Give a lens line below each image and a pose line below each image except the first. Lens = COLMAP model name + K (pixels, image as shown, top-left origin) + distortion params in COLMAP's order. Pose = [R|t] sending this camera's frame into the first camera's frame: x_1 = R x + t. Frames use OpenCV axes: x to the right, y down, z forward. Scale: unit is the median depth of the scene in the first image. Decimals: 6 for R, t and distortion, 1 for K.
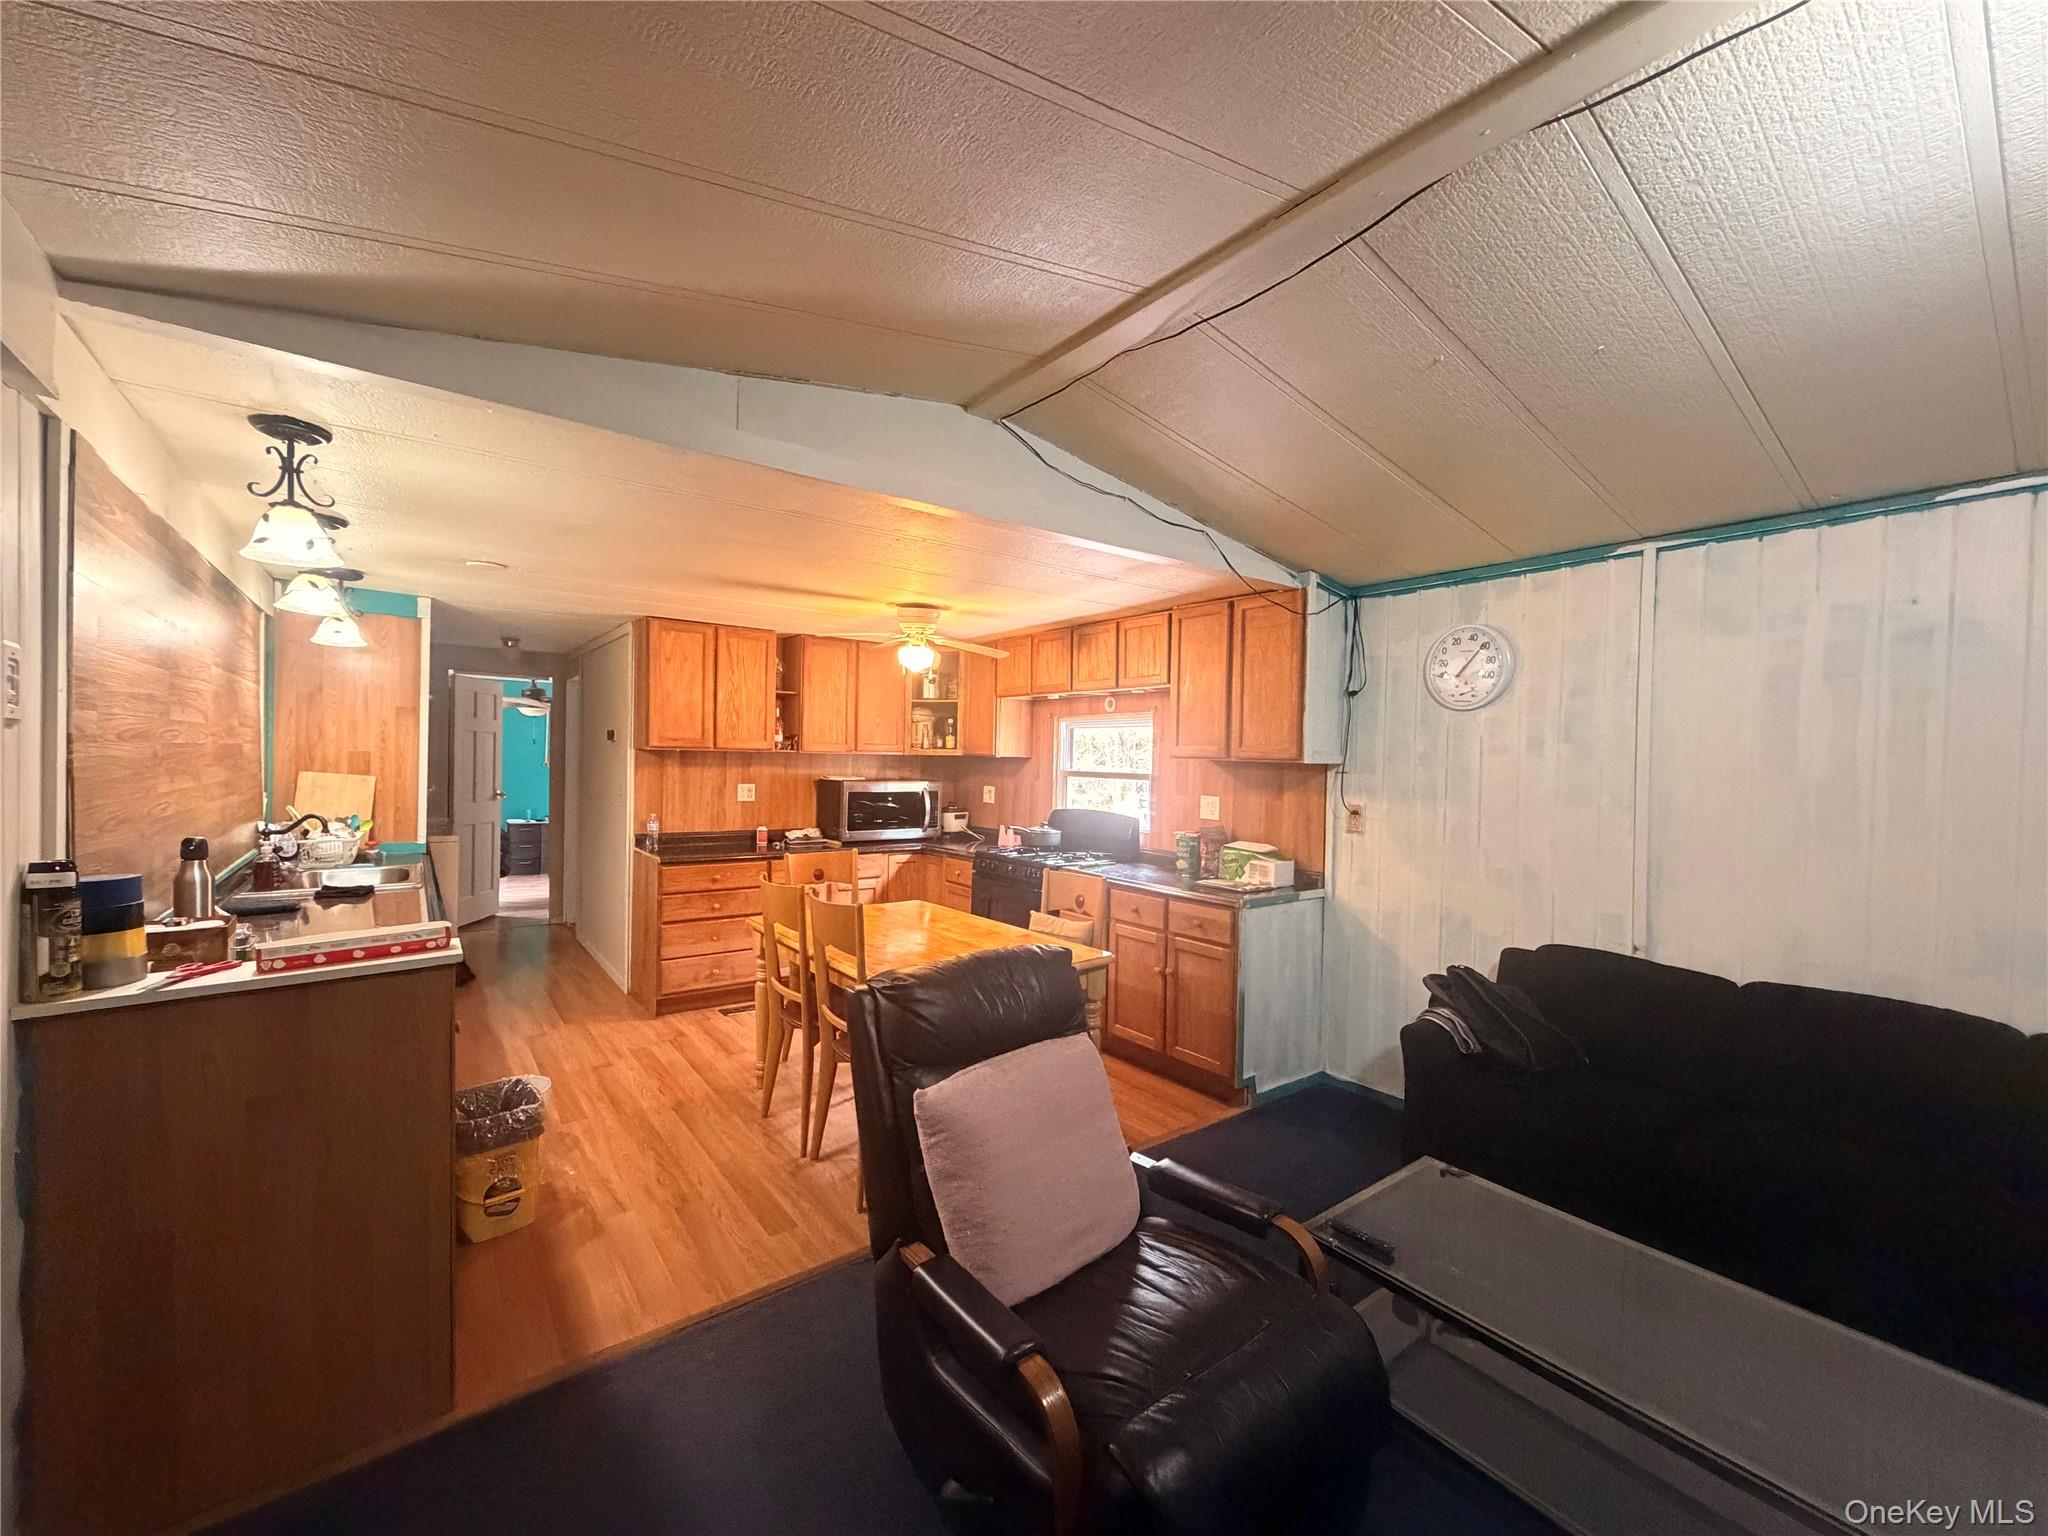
lens RADIAL K [[821.2, 0, 1024.0], [0, 821.2, 768.0], [0, 0, 1]] dist [0.003598, -0.000193]
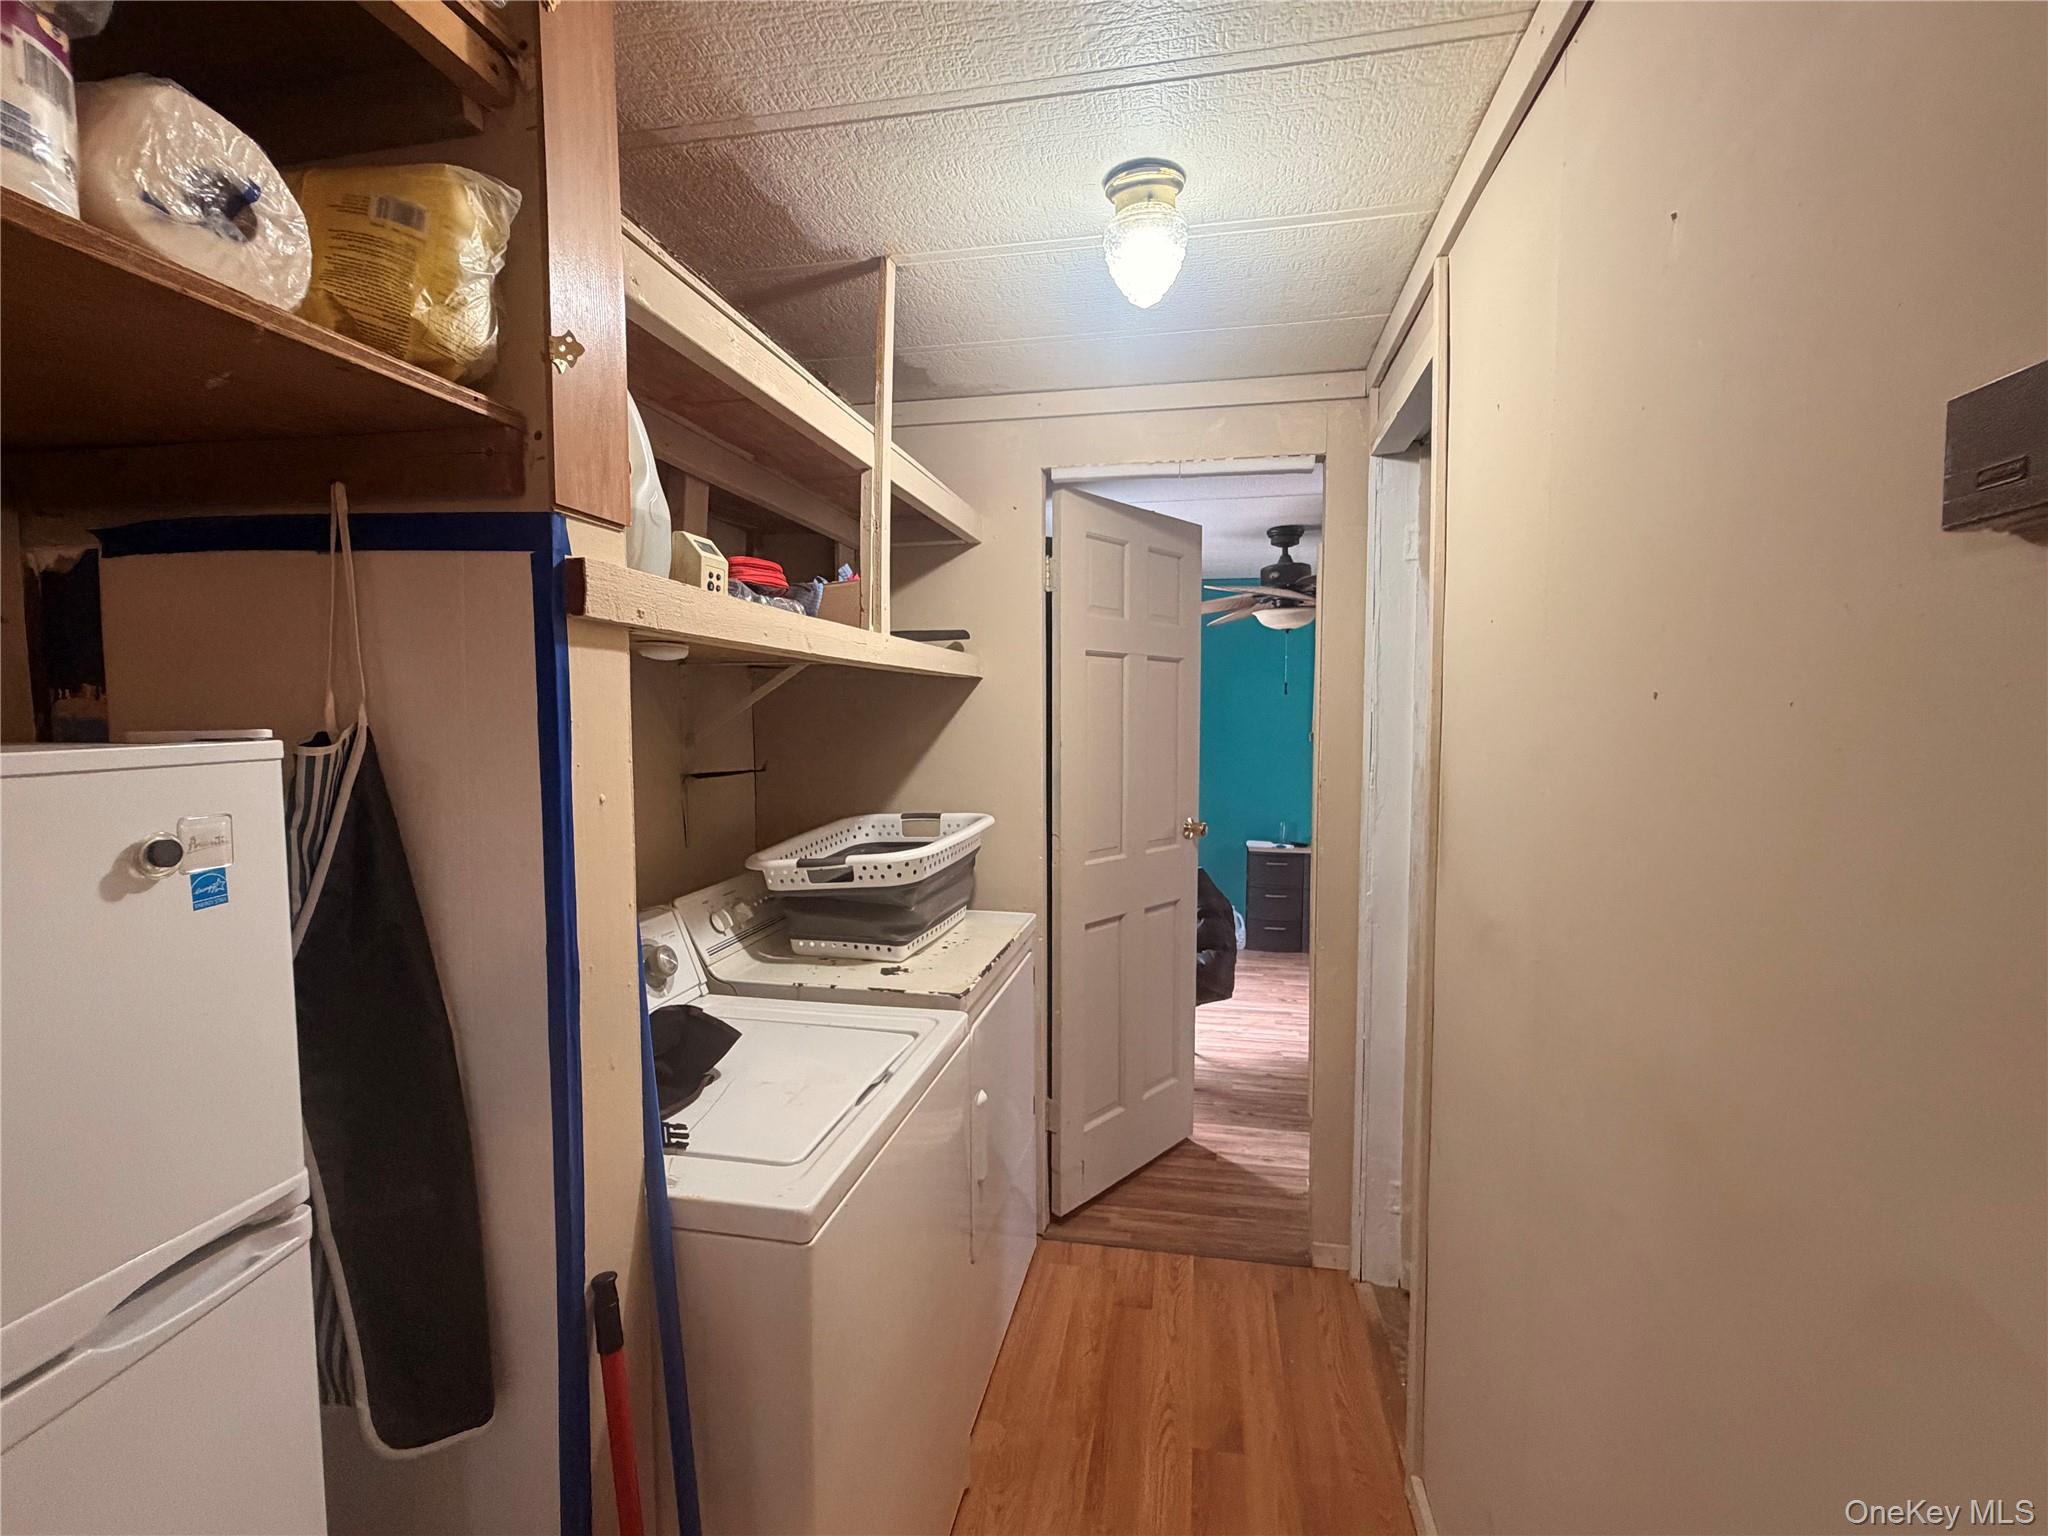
lens RADIAL K [[920.7, 0, 1024.0], [0, 920.7, 768.0], [0, 0, 1]] dist [0.000143, 0.000000]
pose [[0.646431, 0.027345, -0.762482, -0.278549], [0.003440, 0.999243, 0.038752, -0.005753], [0.762965, -0.027674, 0.645848, 0.520643]]
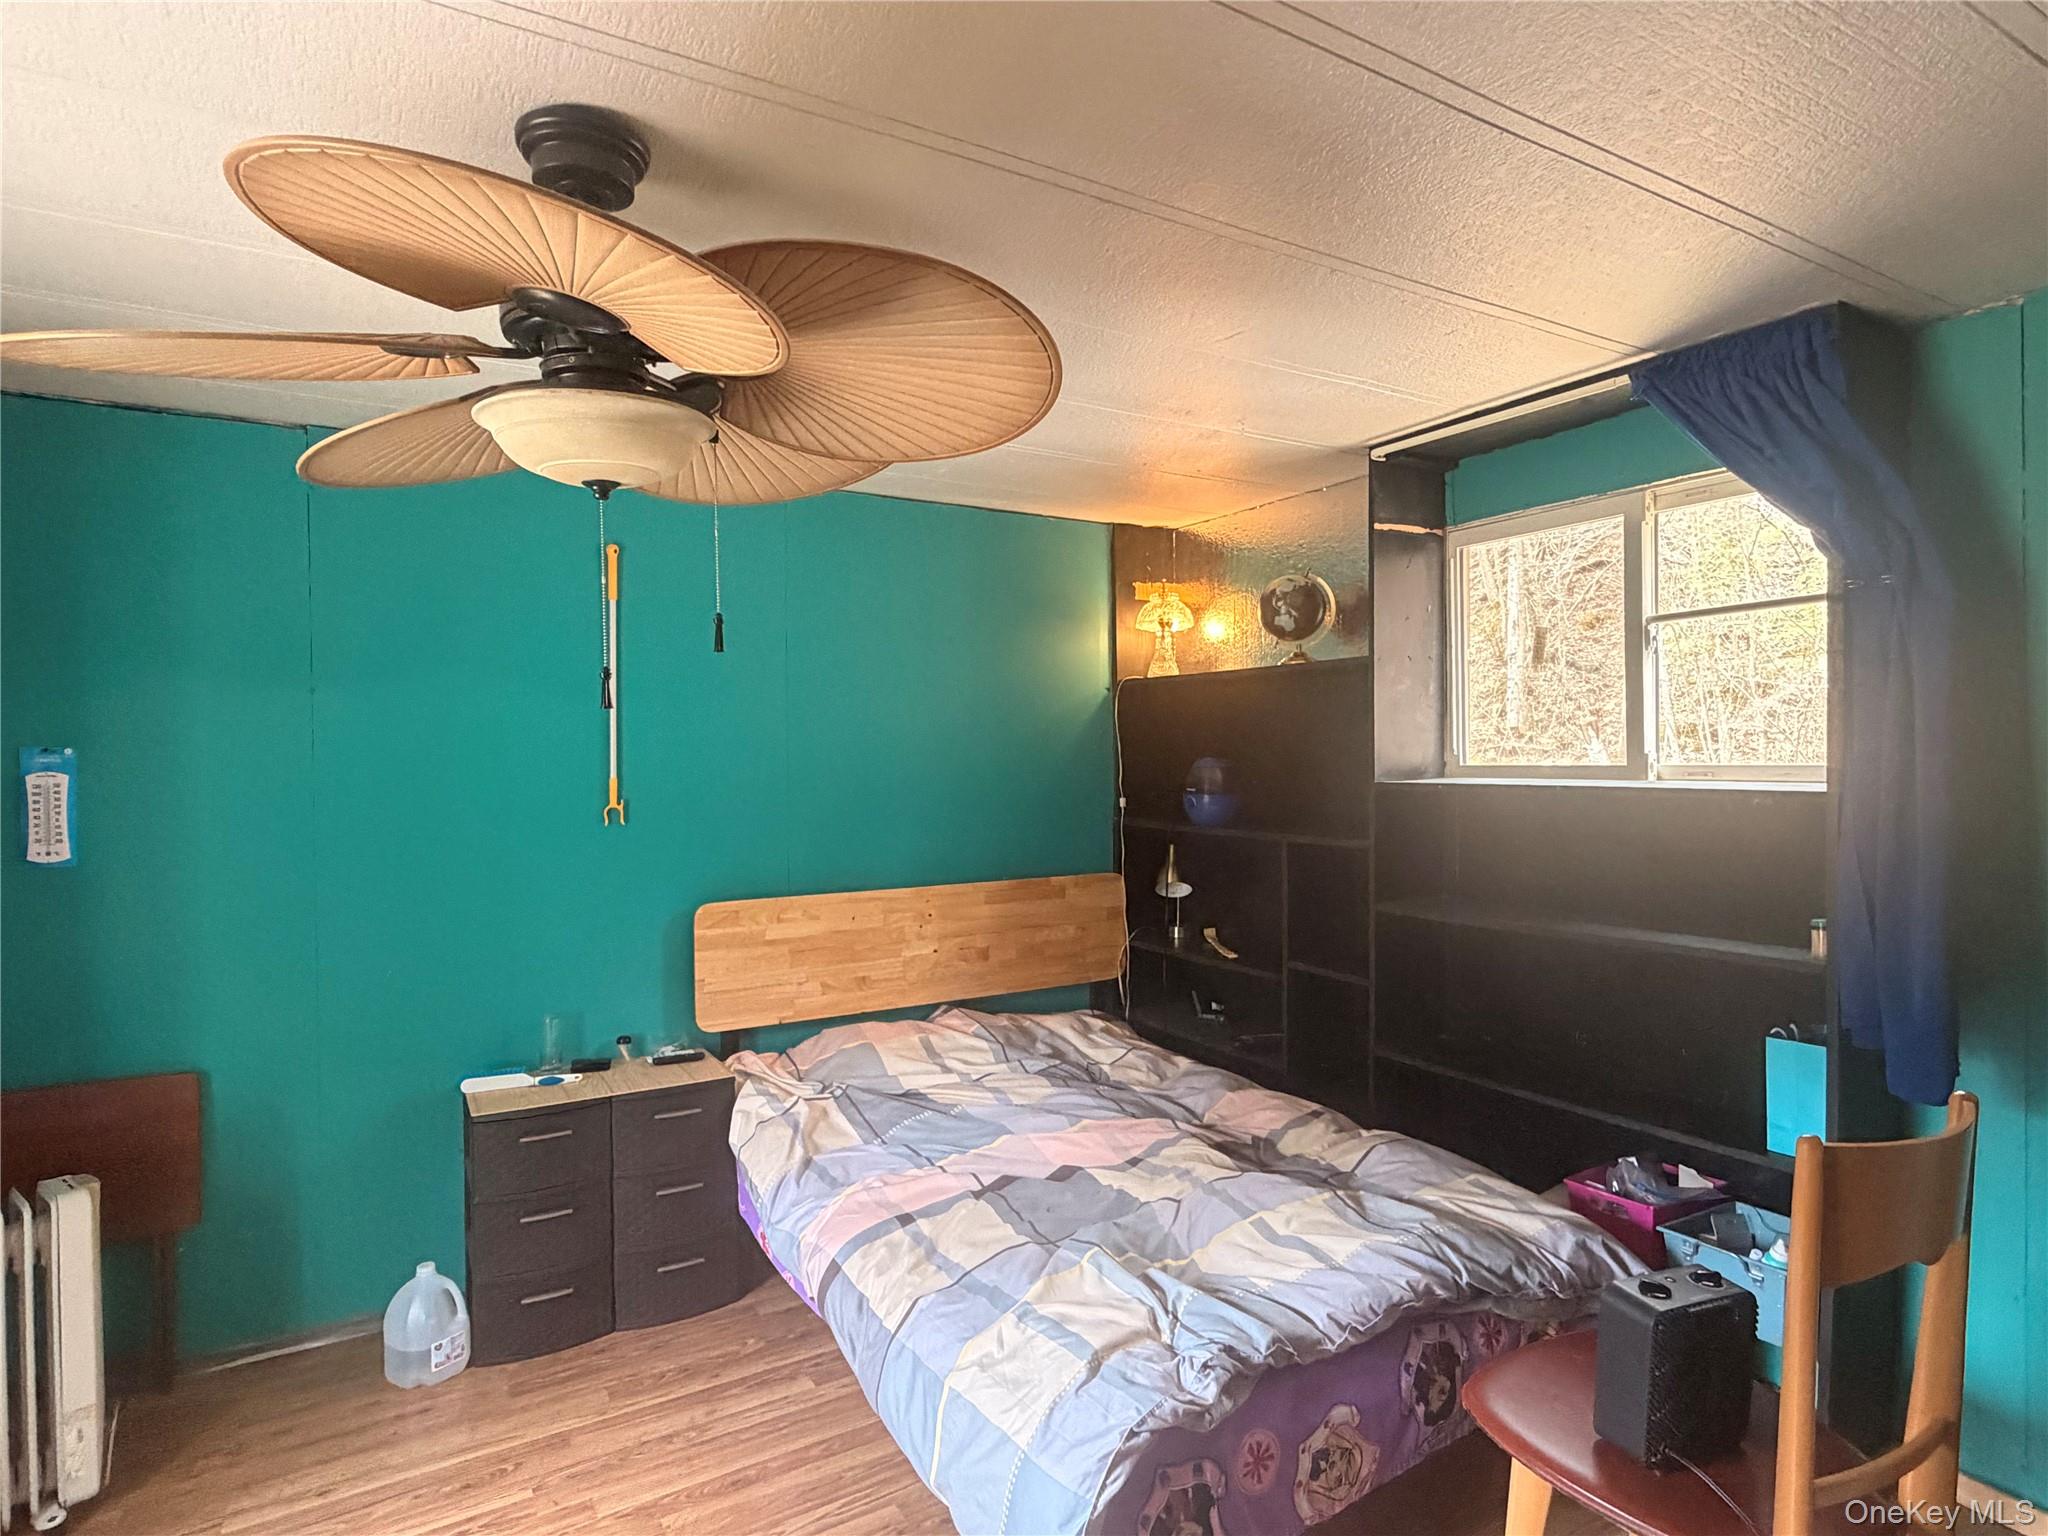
lens RADIAL K [[1088.5, 0, 1024.0], [0, 1088.5, 768.0], [0, 0, 1]] dist [-0.000427, -0.000050]
pose [[0.989766, -0.031631, -0.139150, -0.433451], [0.031223, 0.999499, -0.005109, -0.011217], [0.139242, 0.000712, 0.990258, 0.729261]]
